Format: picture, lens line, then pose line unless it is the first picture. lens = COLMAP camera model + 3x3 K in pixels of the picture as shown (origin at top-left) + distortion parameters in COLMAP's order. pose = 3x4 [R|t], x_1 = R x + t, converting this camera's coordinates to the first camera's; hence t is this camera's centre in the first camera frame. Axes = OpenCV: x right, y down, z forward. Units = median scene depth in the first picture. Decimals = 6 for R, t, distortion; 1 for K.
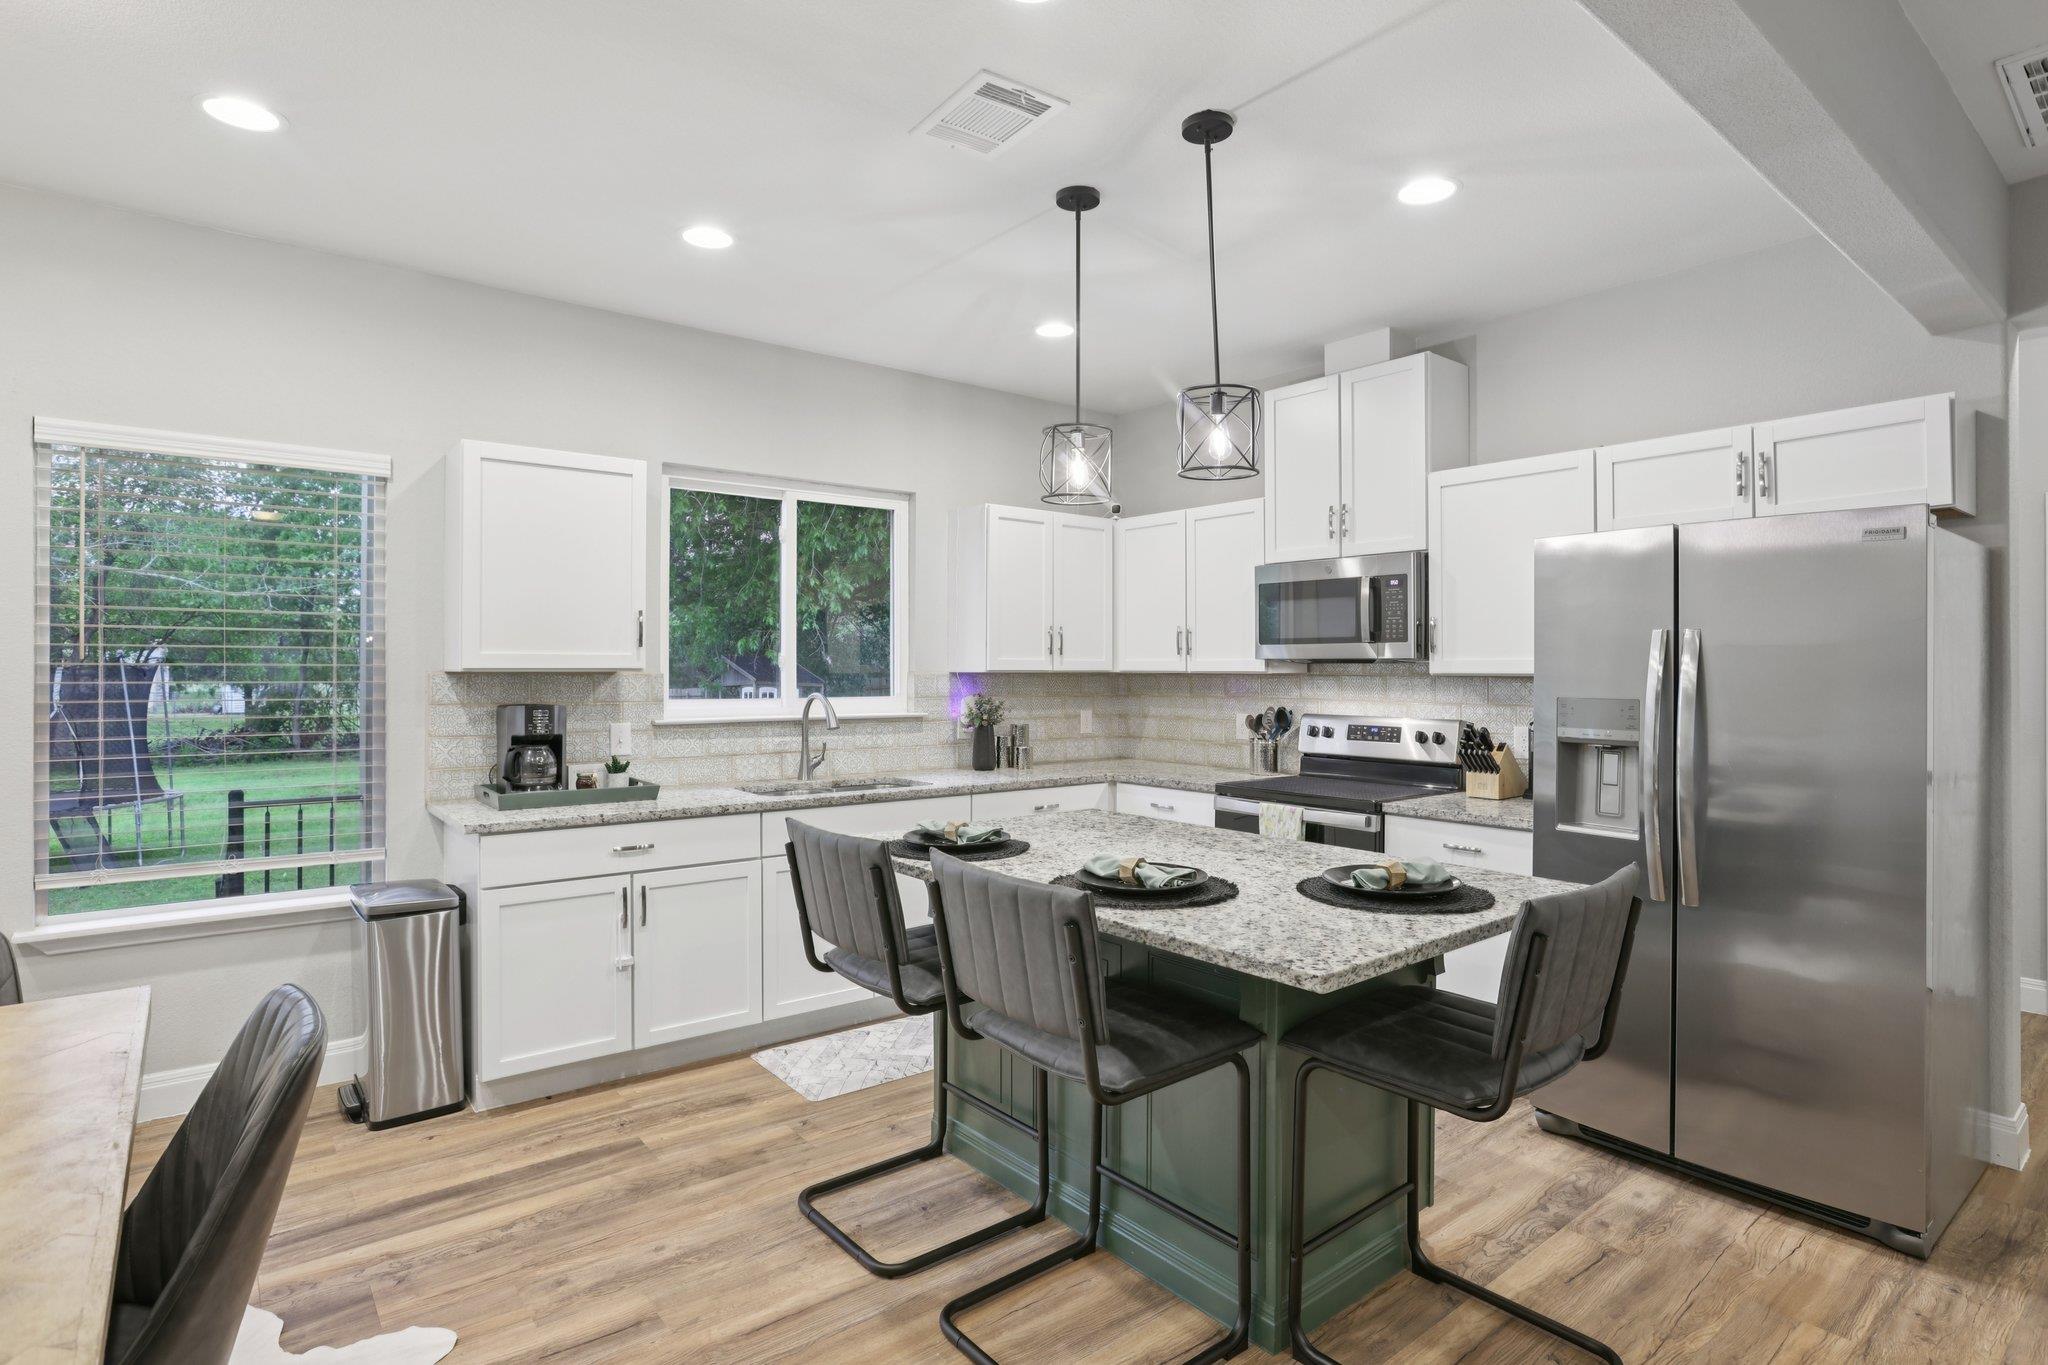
lens RADIAL K [[1051.6, 0, 1033.9], [0, 1051.6, 665.0], [0, 0, 1]] dist [-0.047821, 0.026567]
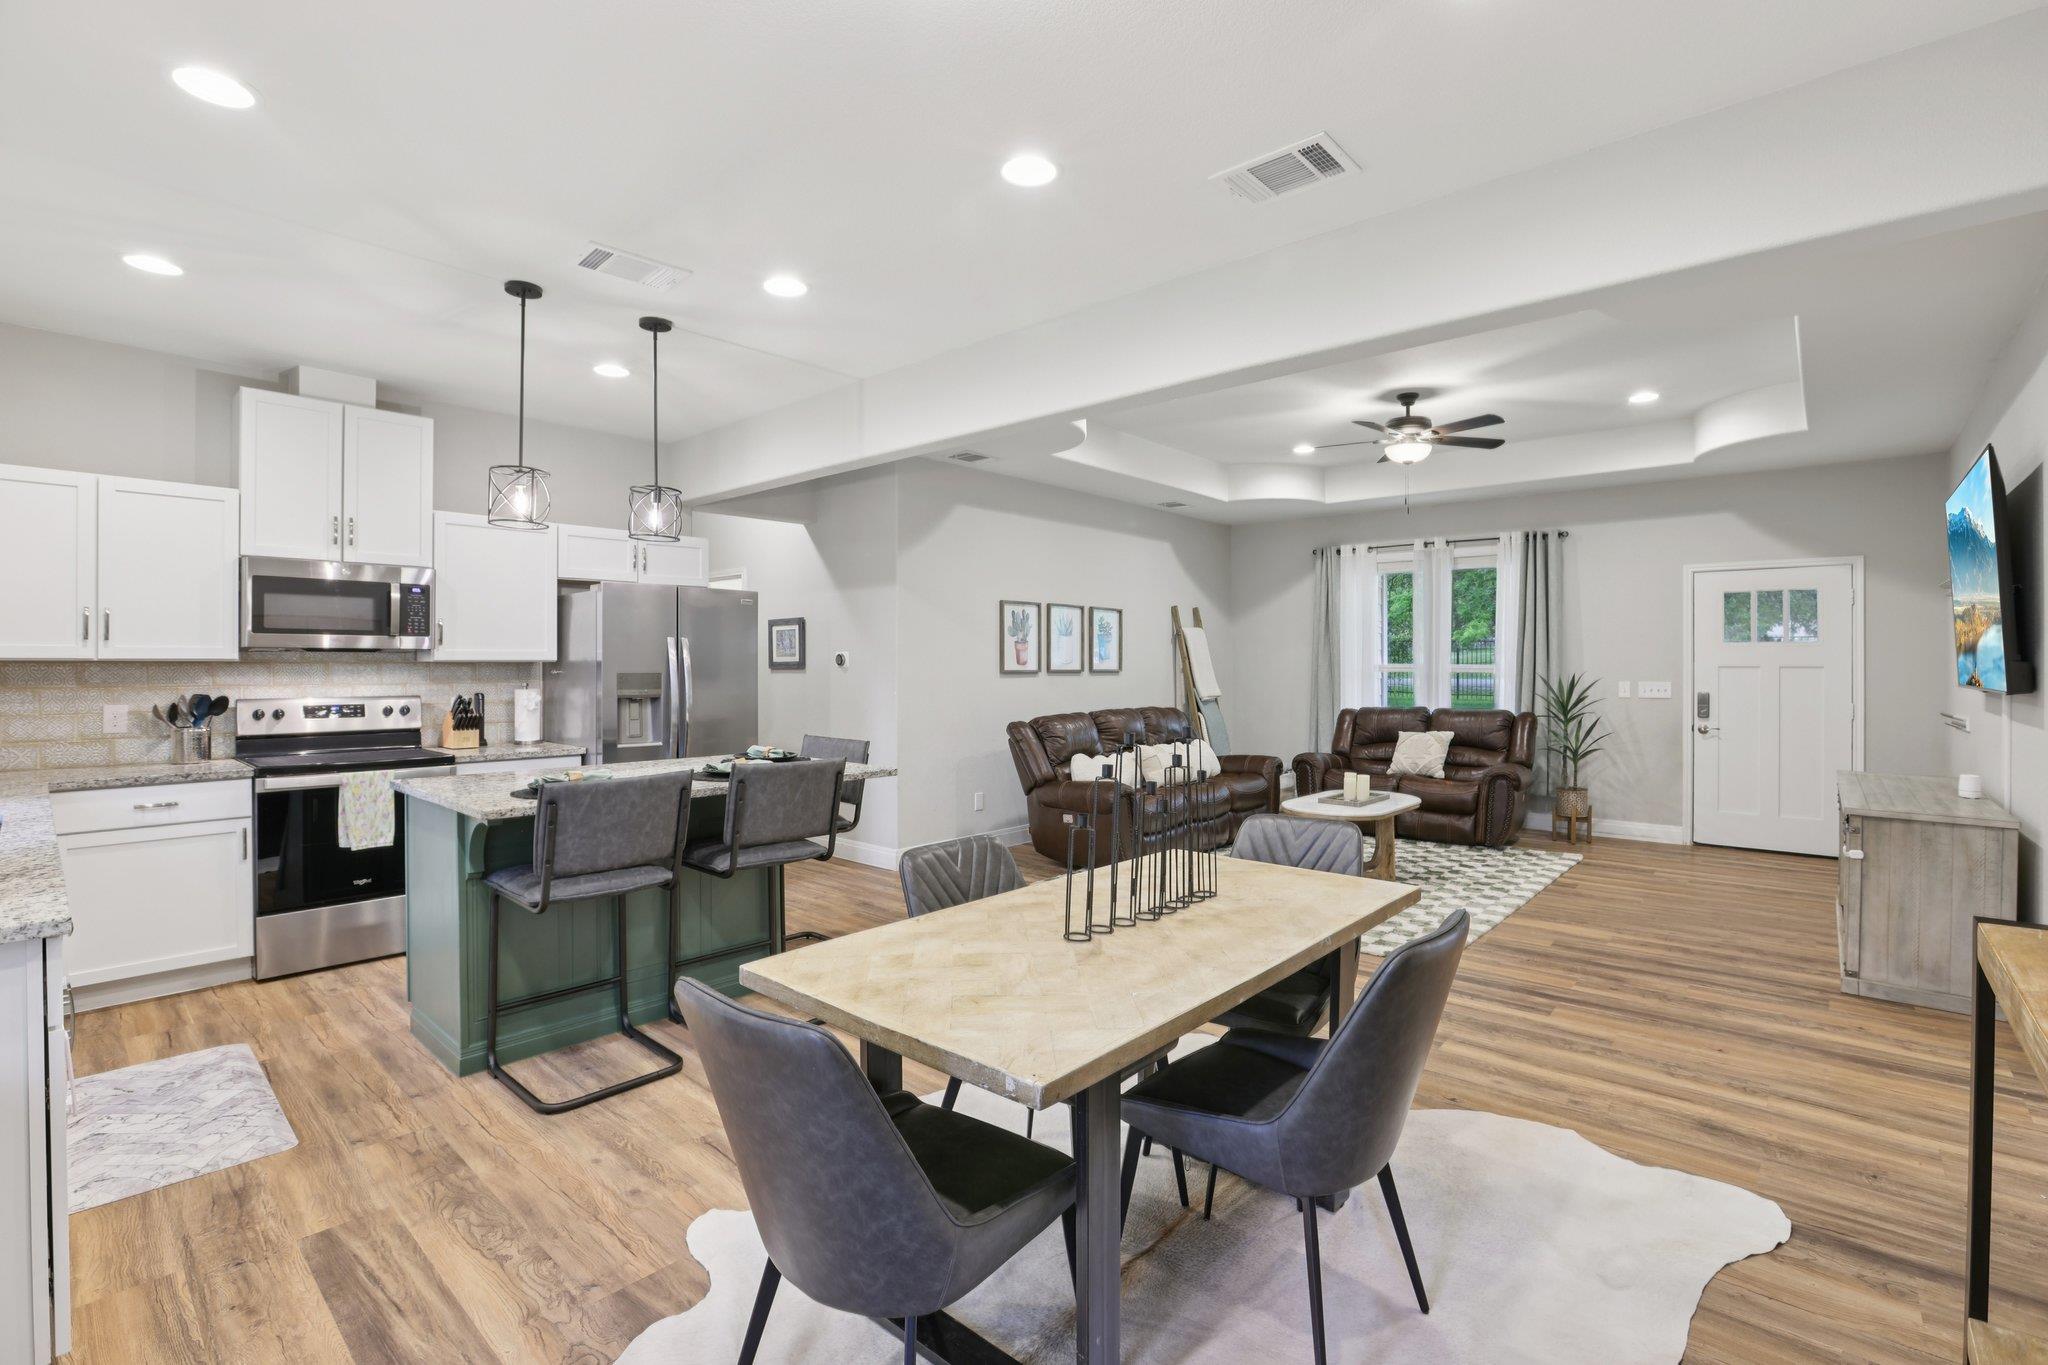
lens RADIAL K [[931.9, 0, 1028.1], [0, 931.9, 670.9], [0, 0, 1]] dist [-0.064663, 0.029204]
pose [[-0.163021, -0.011396, 0.986557, -0.964847], [-0.004891, 0.999930, 0.010742, 0.005865], [-0.986611, -0.003074, -0.163065, 0.469814]]
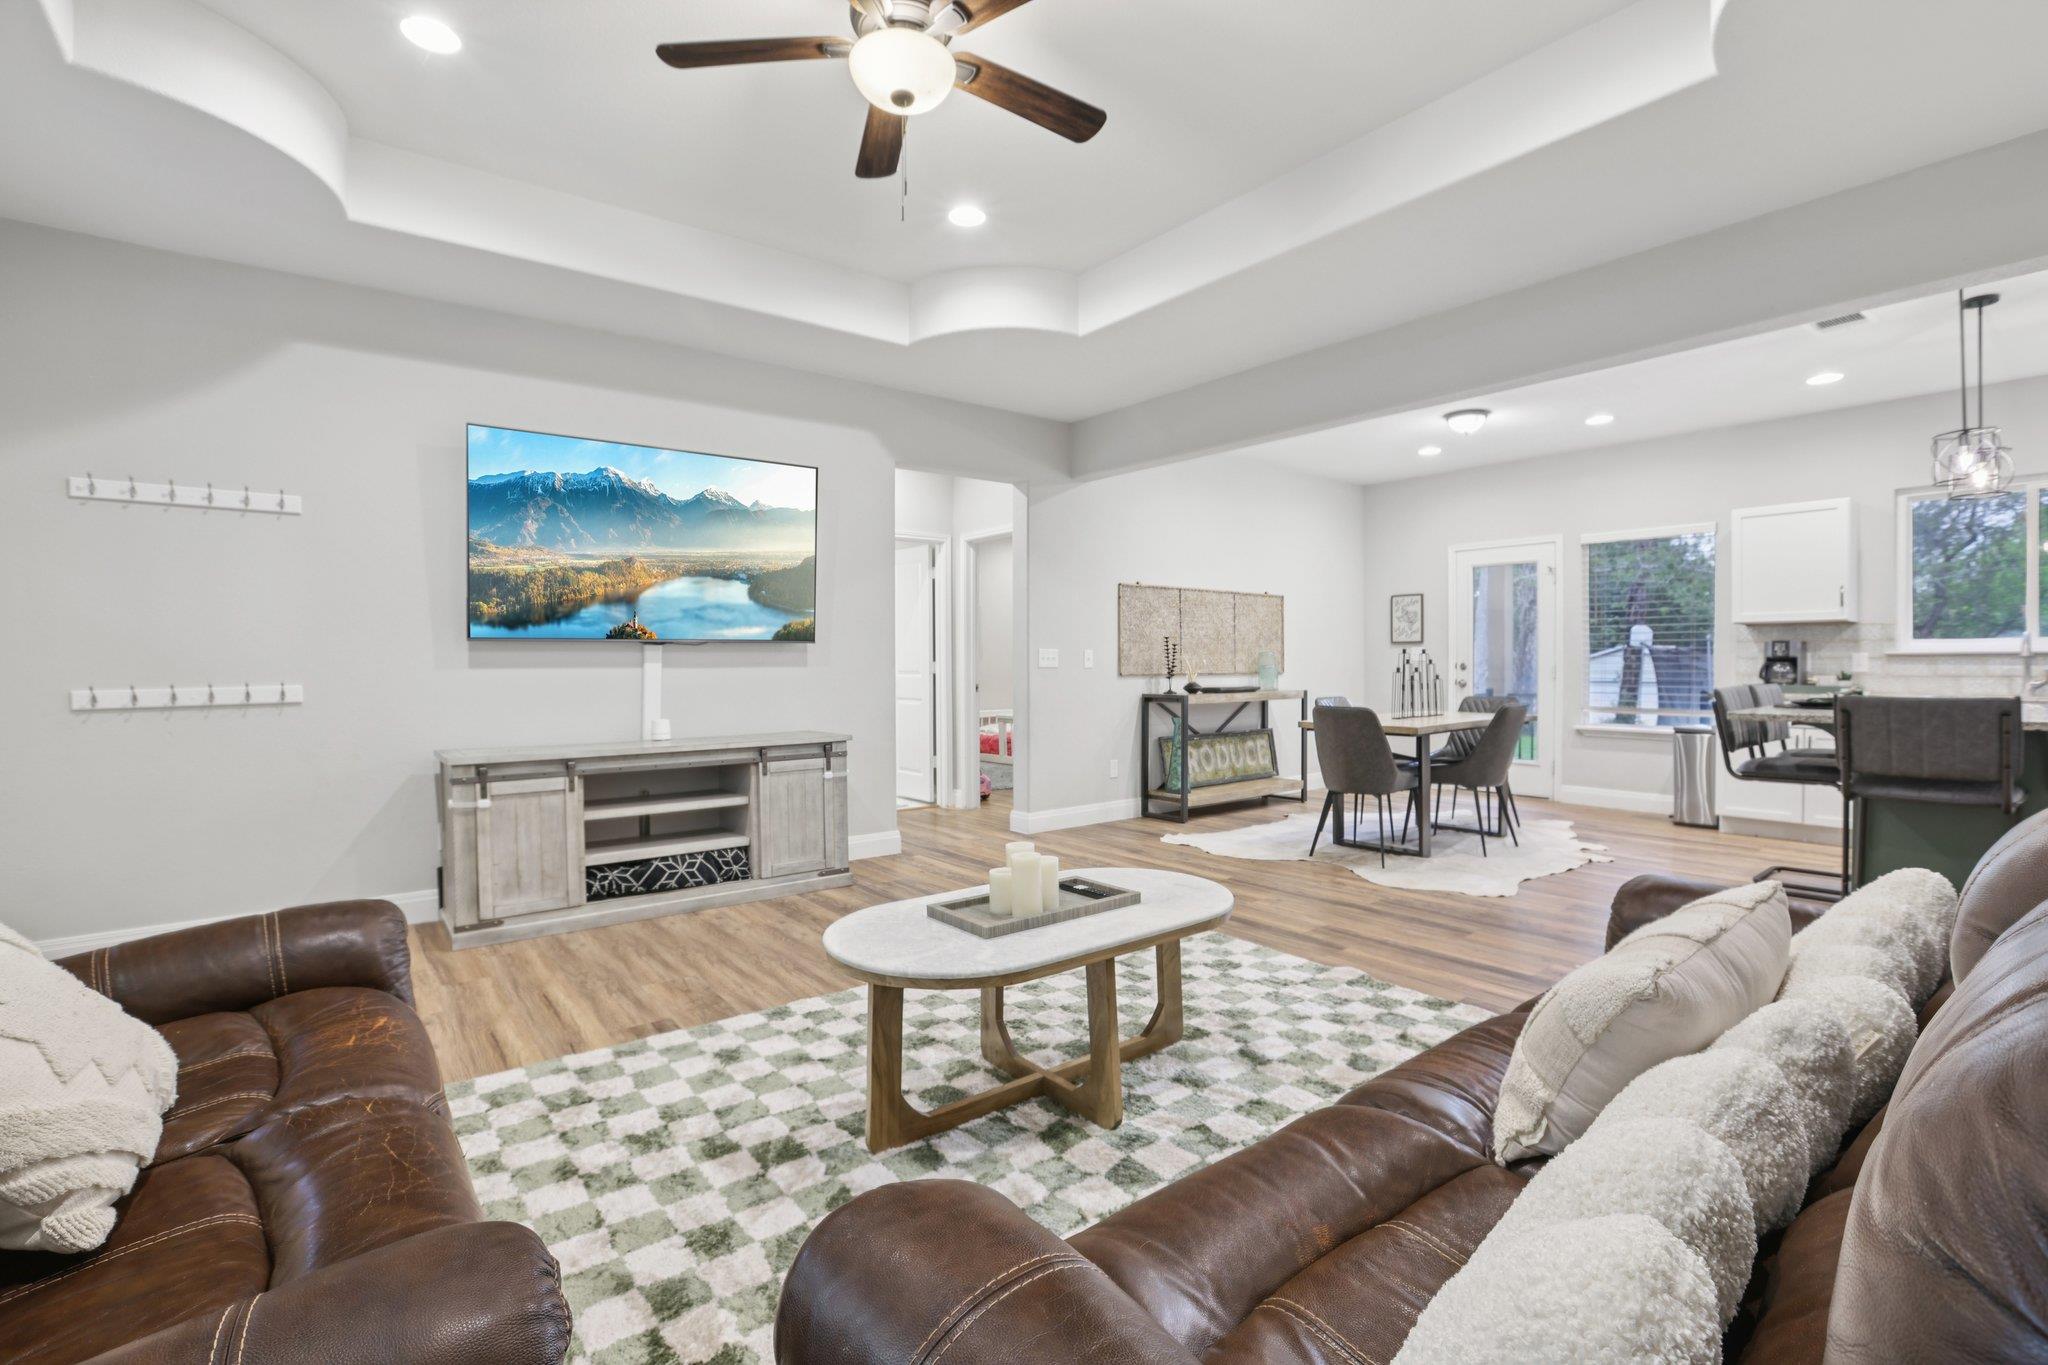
lens RADIAL K [[931.9, 0, 1028.1], [0, 931.9, 670.9], [0, 0, 1]] dist [-0.064663, 0.029204]
pose [[-0.013481, 0.007224, -0.999883, 1.162588], [0.007708, 0.999945, 0.007121, 0.070006], [0.999879, -0.007611, -0.013536, -0.336483]]
